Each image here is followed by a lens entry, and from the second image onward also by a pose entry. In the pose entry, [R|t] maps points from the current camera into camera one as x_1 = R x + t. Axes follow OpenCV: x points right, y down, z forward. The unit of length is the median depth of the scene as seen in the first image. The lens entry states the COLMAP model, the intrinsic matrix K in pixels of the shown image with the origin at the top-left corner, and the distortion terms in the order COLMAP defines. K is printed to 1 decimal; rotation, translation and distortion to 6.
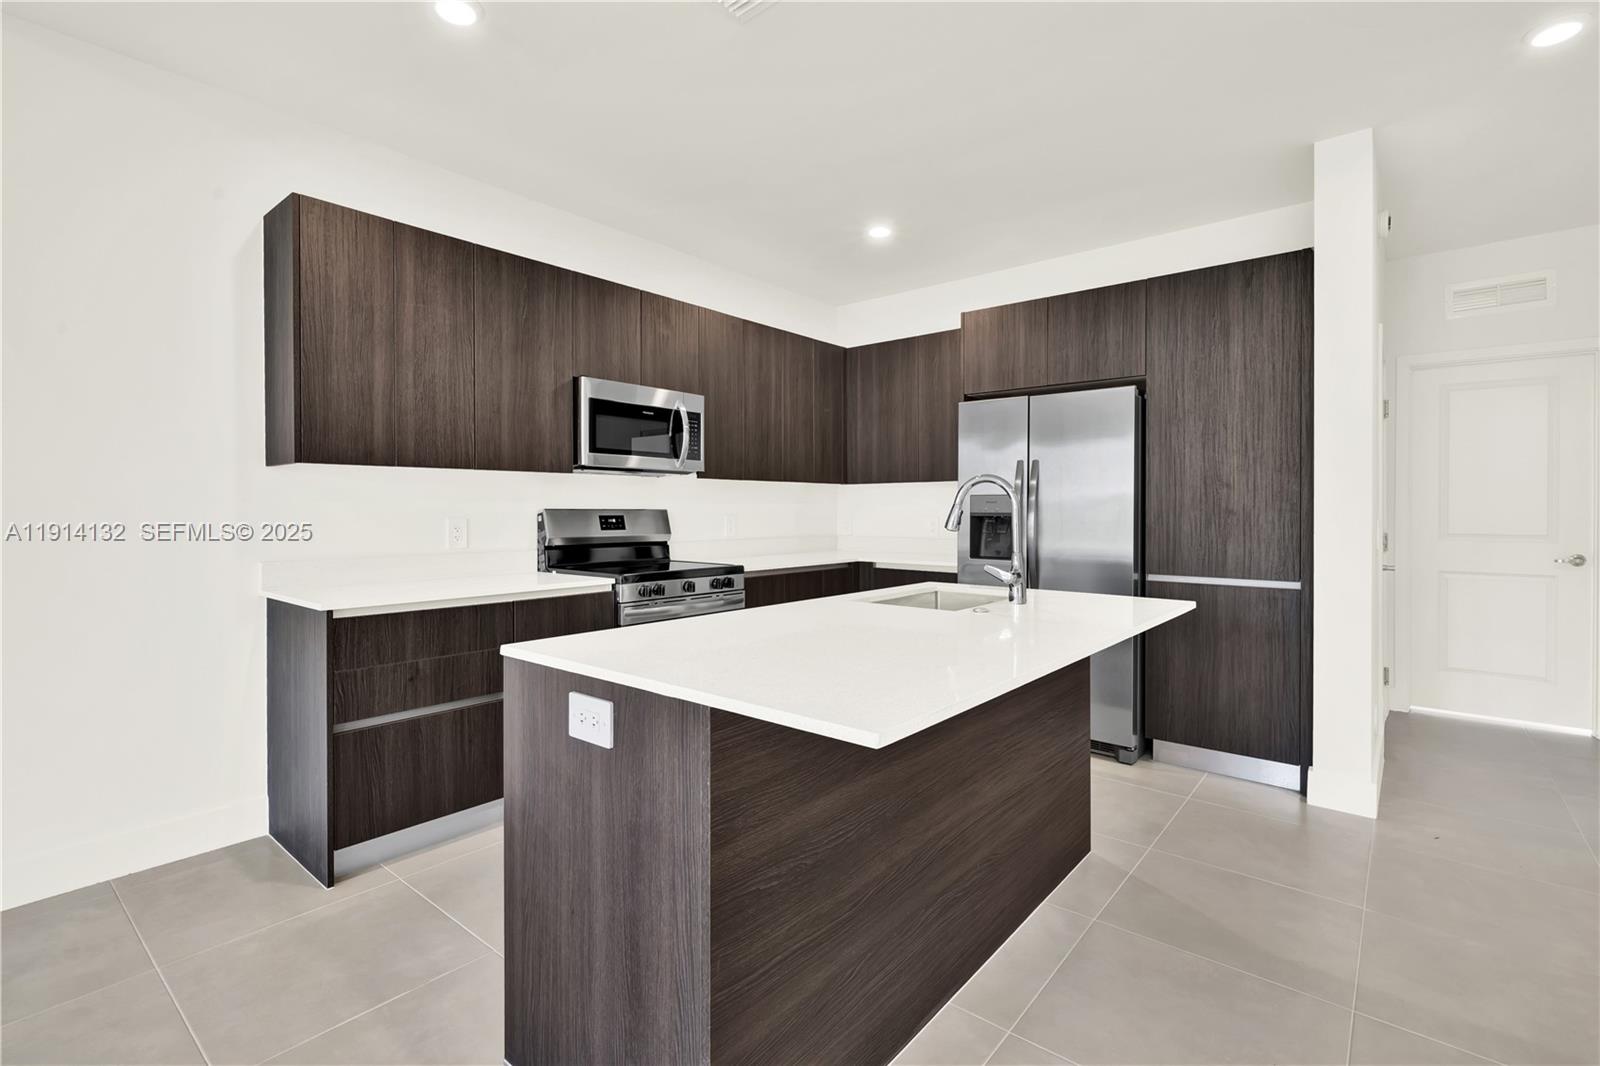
lens RADIAL K [[738.9, 0, 824.2], [0, 738.9, 517.1], [0, 0, 1]] dist [0.001937, 0.000481]
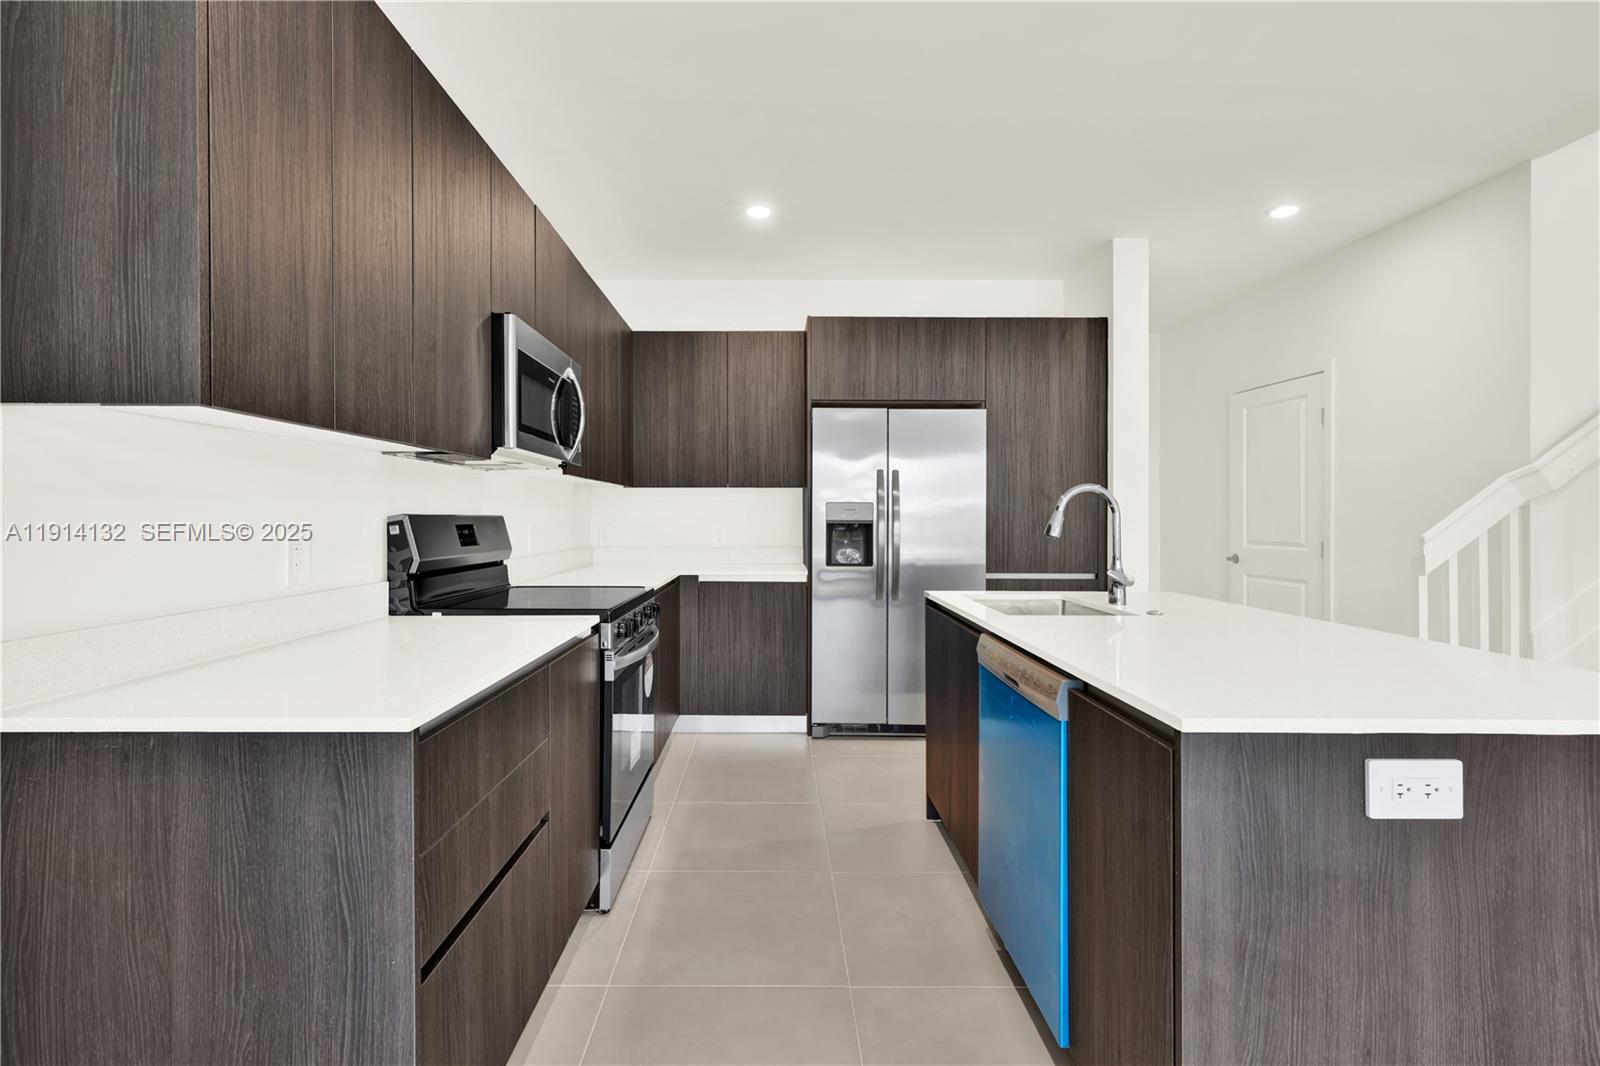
lens RADIAL K [[716.0, 0, 795.4], [0, 716.0, 523.3], [0, 0, 1]] dist [0.003101, 0.000876]
pose [[0.777508, -0.003513, 0.628863, -0.502456], [0.004491, 0.999990, 0.000035, -0.002175], [-0.628857, 0.002797, 0.777516, 0.321279]]
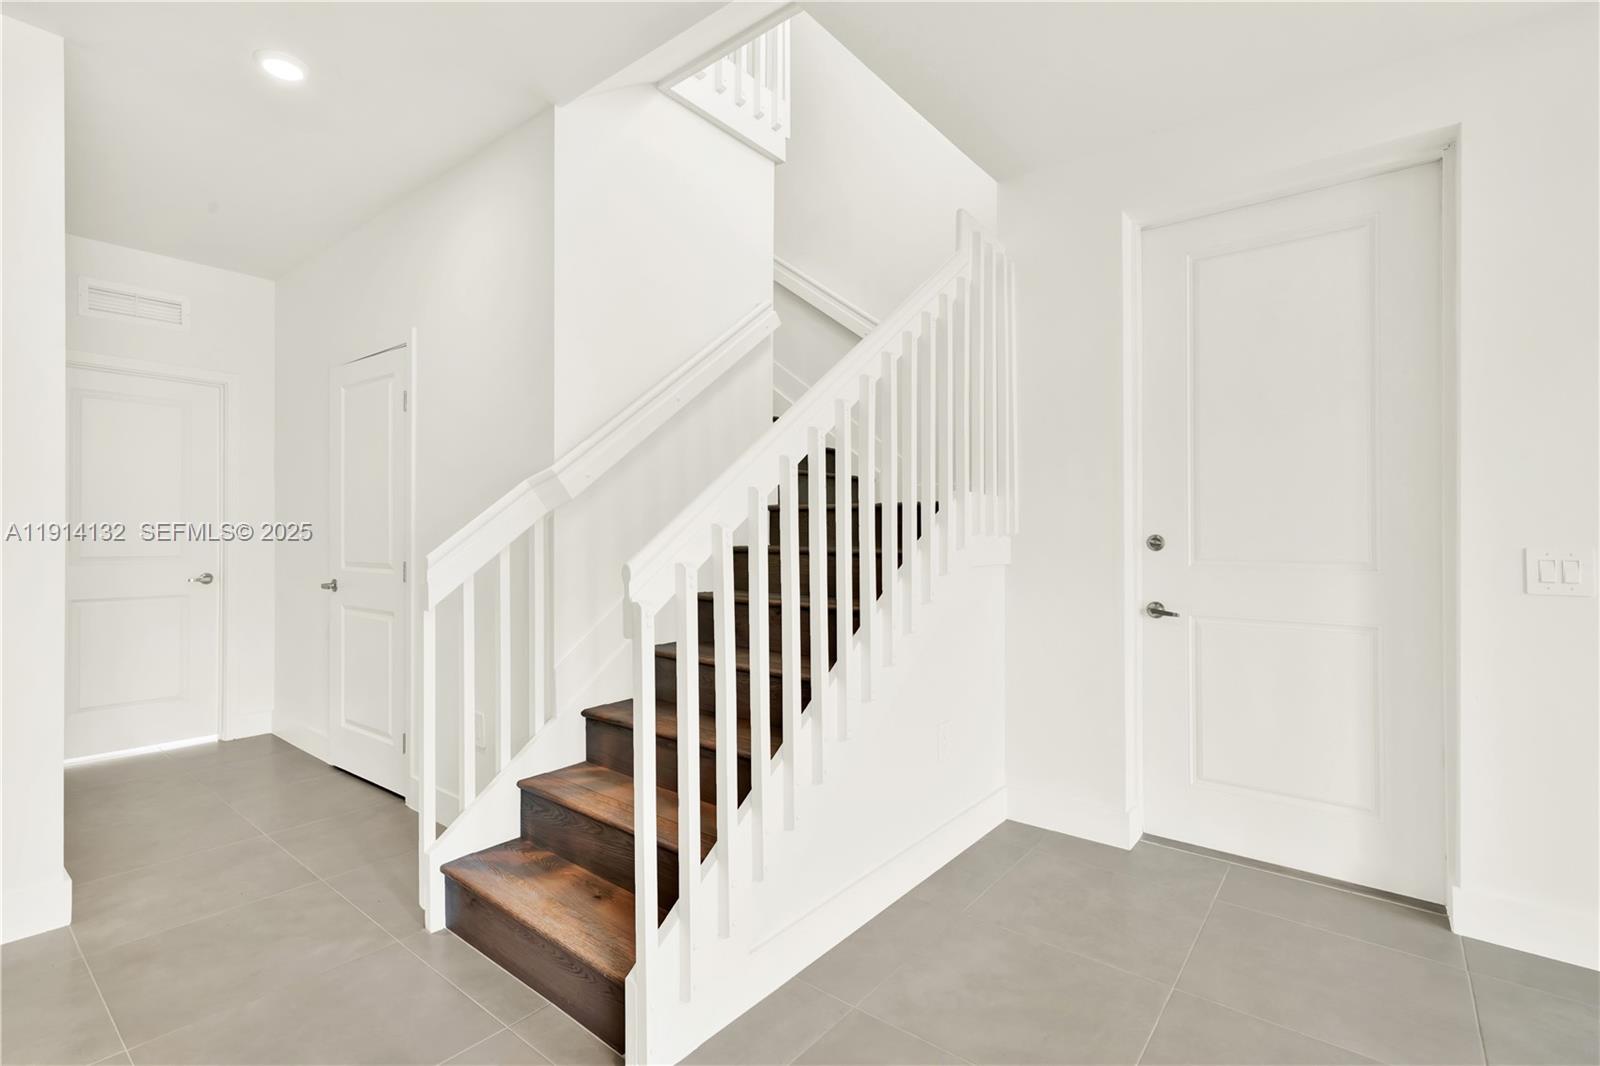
lens RADIAL K [[723.6, 0, 759.9], [0, 723.6, 537.9], [0, 0, 1]] dist [0.000130, -0.000002]
pose [[0.026872, -0.002208, 0.999636, 0.002149], [0.003258, 0.999992, 0.002121, 0.000466], [-0.999634, 0.003200, 0.026879, 0.212229]]
